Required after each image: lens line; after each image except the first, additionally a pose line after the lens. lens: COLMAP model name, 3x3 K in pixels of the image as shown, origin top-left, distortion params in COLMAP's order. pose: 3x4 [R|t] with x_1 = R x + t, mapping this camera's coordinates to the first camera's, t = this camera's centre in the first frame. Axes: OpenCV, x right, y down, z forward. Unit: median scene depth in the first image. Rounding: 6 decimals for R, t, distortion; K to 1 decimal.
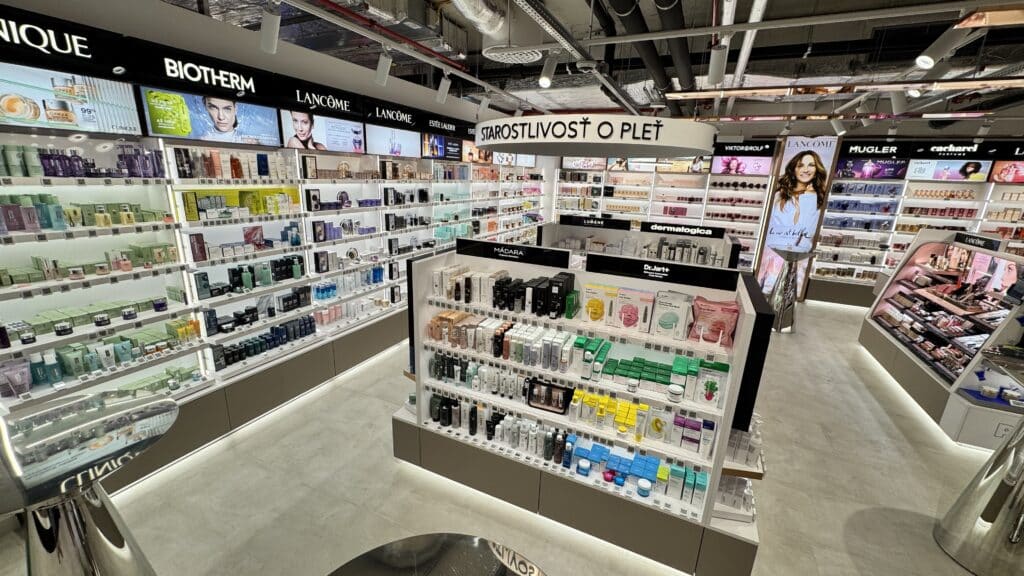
lens RADIAL K [[407.3, 0, 512.6], [0, 407.3, 289.8], [0, 0, 1]] dist [0.000365, 0.000013]
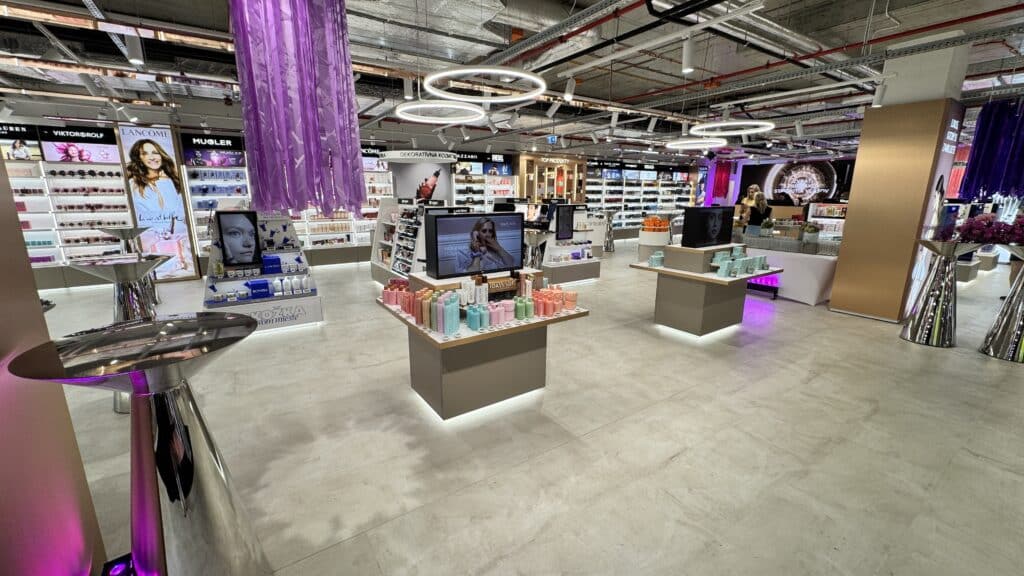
lens RADIAL K [[407.3, 0, 511.9], [0, 407.3, 287.2], [0, 0, 1]] dist [0.000365, 0.000013]
pose [[0.511344, -0.230009, 0.828024, 0.236583], [0.250131, 0.961636, 0.112656, 0.144434], [-0.822169, 0.149509, 0.549259, -0.302914]]
